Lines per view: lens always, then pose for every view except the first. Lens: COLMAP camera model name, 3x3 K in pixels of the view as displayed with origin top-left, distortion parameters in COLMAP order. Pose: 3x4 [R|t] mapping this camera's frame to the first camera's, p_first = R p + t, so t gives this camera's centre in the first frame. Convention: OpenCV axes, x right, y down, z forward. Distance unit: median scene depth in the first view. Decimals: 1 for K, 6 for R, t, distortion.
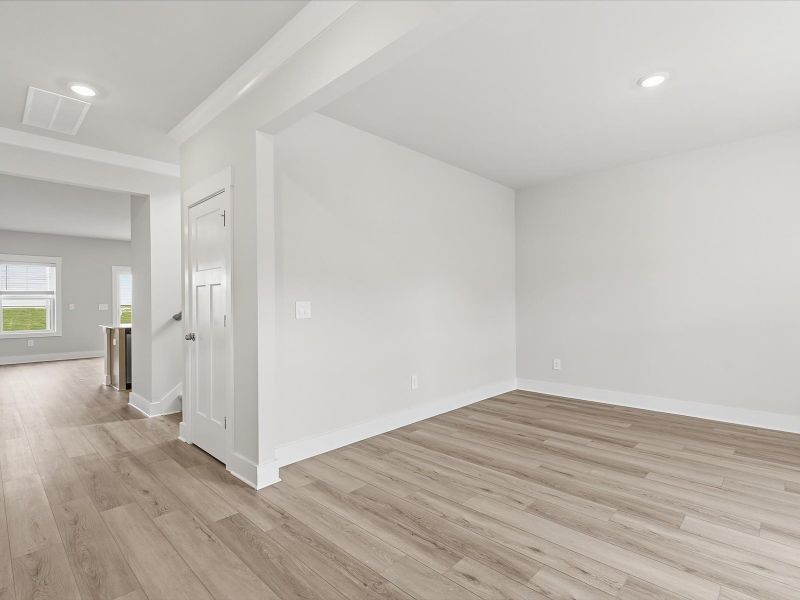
lens RADIAL K [[403.7, 0, 401.0], [0, 403.7, 301.0], [0, 0, 1]] dist [0.000241, -0.000843]
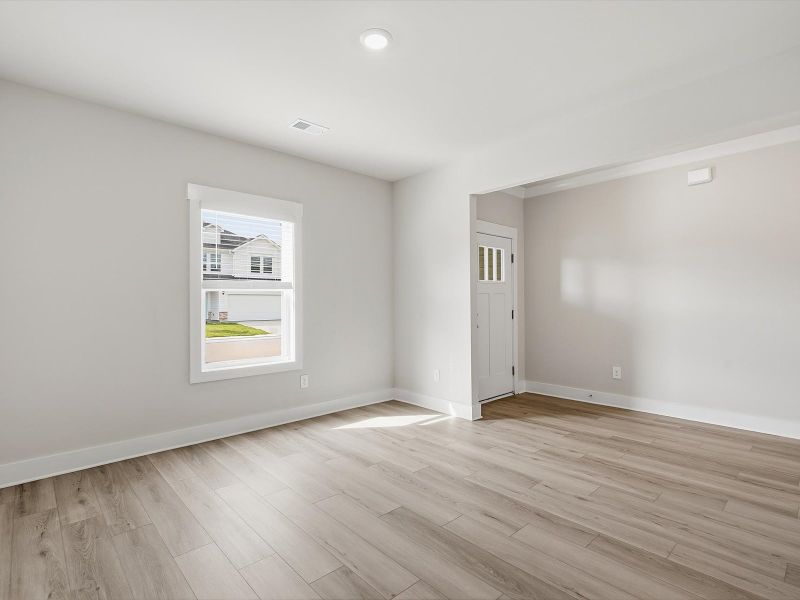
lens RADIAL K [[403.7, 0, 401.0], [0, 403.7, 301.0], [0, 0, 1]] dist [0.000241, -0.000843]
pose [[-0.998278, 0.014576, 0.056816, 0.617110], [0.014046, 0.999854, -0.009705, -0.000019], [-0.056949, -0.008891, -0.998337, 2.116515]]
